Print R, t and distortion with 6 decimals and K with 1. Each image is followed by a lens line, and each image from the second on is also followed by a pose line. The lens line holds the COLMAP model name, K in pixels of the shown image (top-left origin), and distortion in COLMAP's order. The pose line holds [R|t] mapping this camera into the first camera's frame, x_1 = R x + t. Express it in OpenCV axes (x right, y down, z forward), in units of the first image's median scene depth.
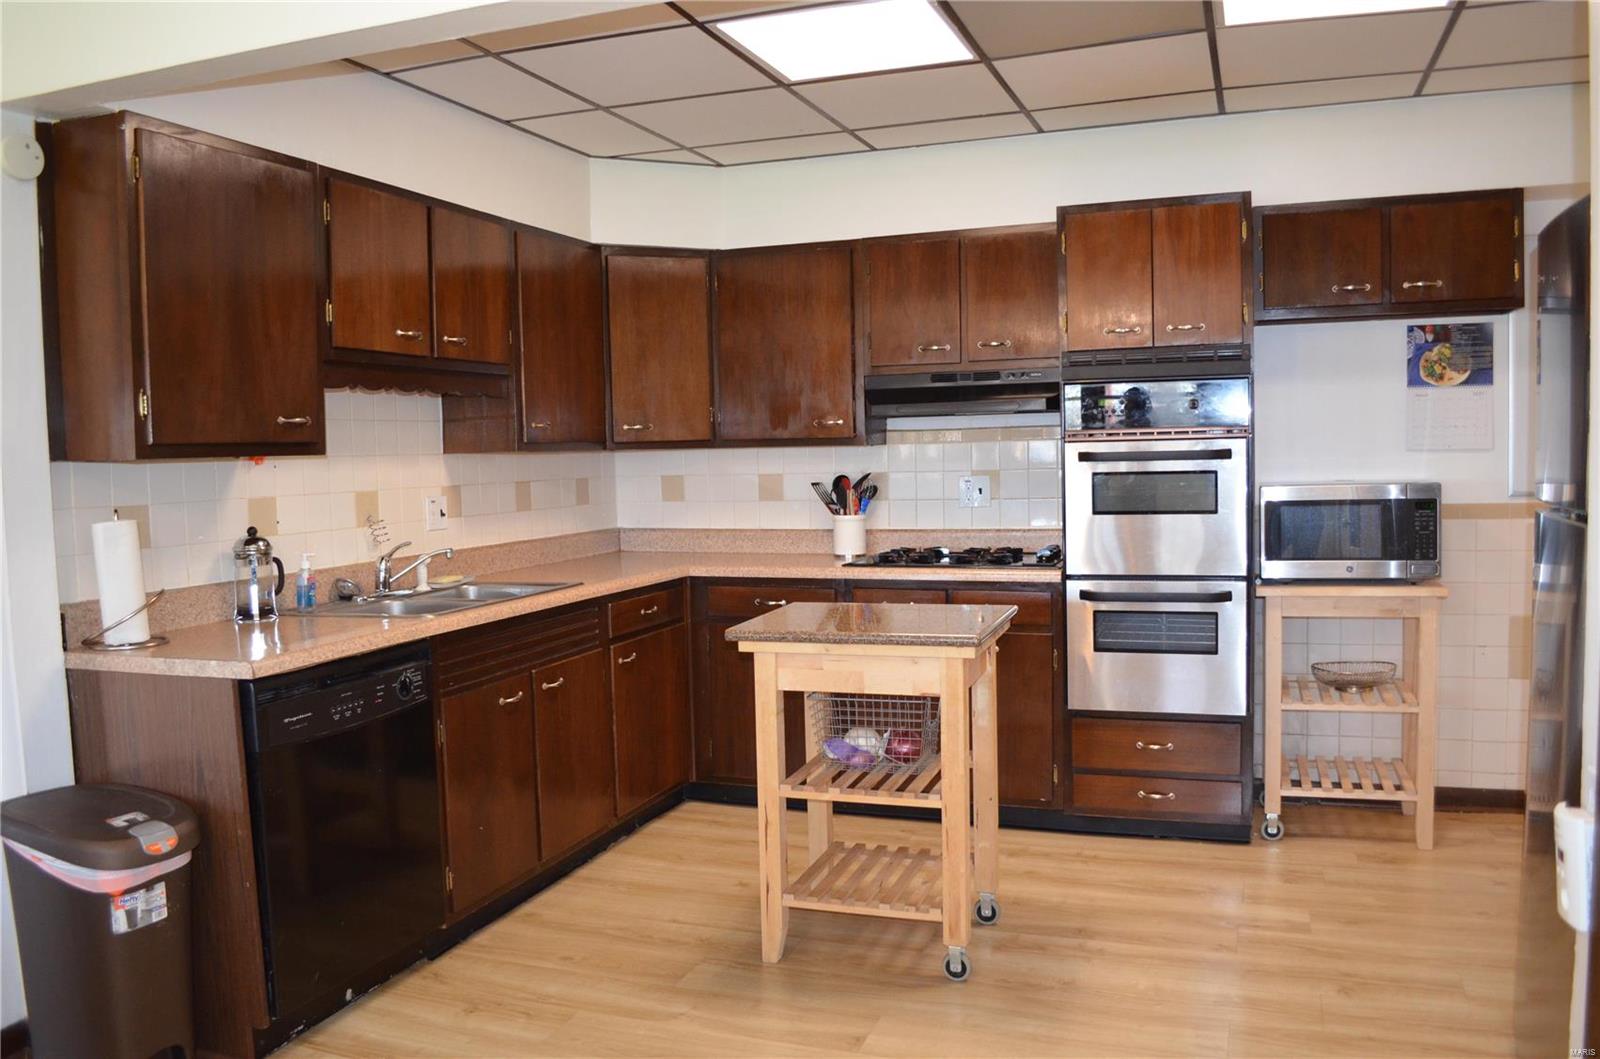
lens RADIAL K [[1266.0, 0, 800.0], [0, 1266.0, 529.5], [0, 0, 1]] dist [-0.078223, 0.009443]
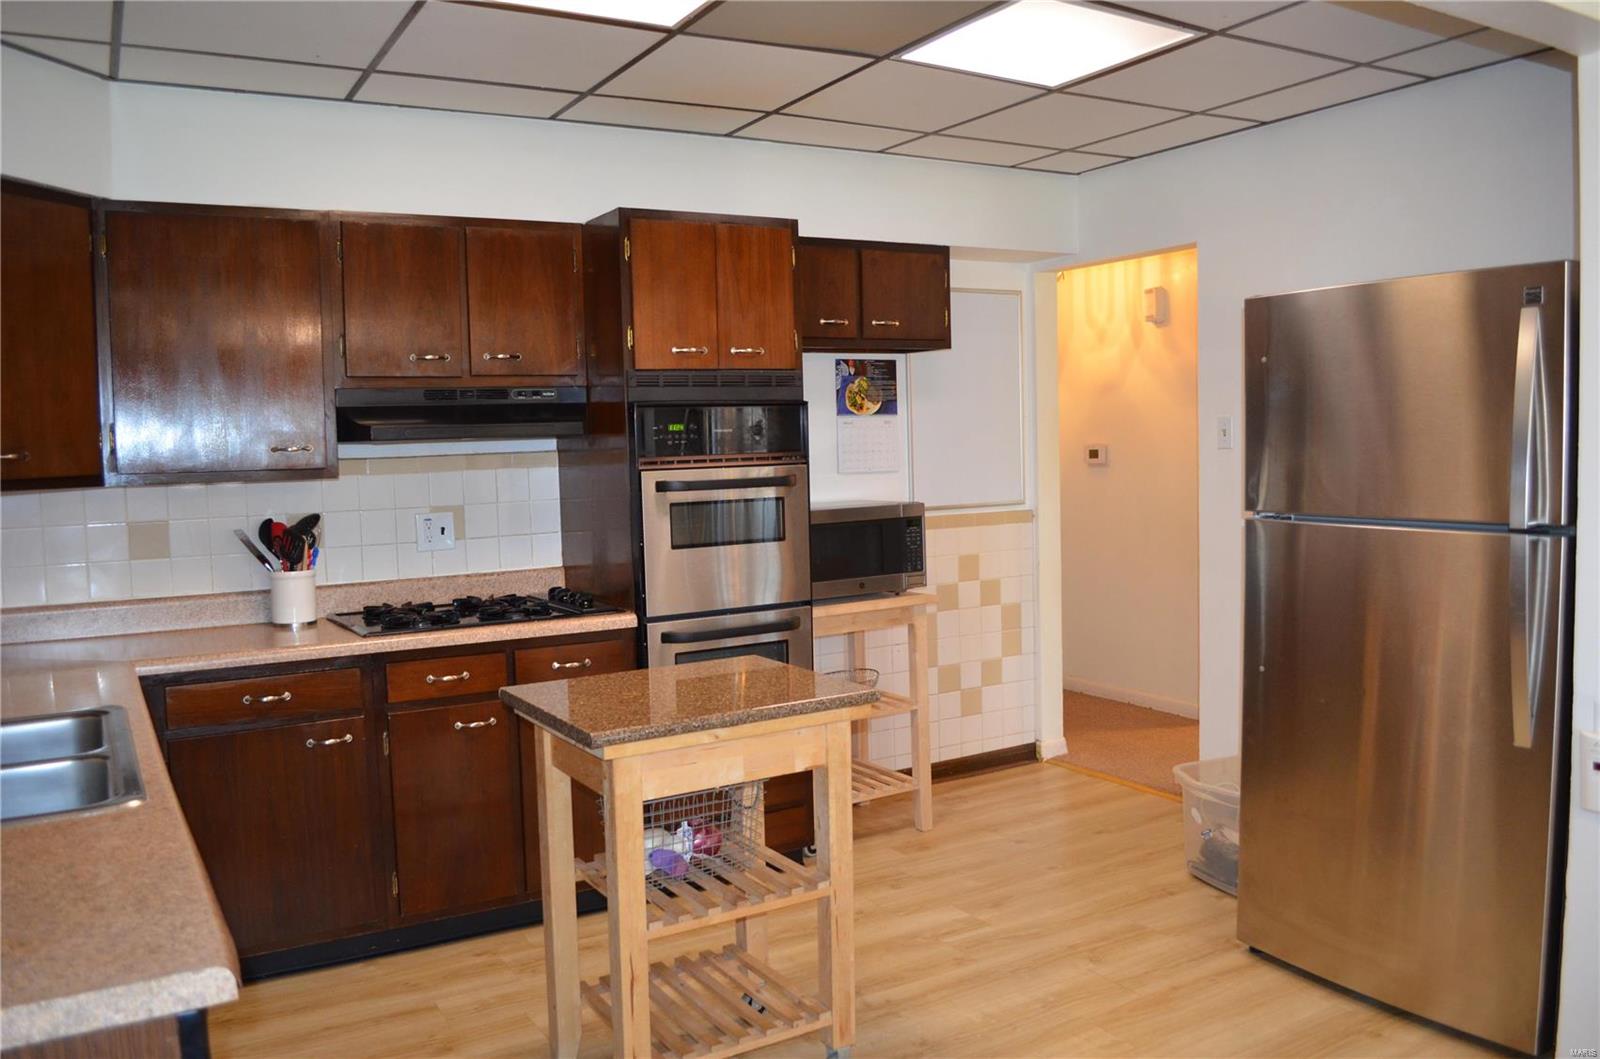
lens RADIAL K [[1266.0, 0, 800.0], [0, 1266.0, 529.5], [0, 0, 1]] dist [-0.078223, 0.009443]
pose [[0.635782, -0.046865, 0.770444, -0.399863], [0.061820, 0.998040, 0.009694, -0.028094], [-0.769389, 0.041465, 0.637434, 0.327833]]
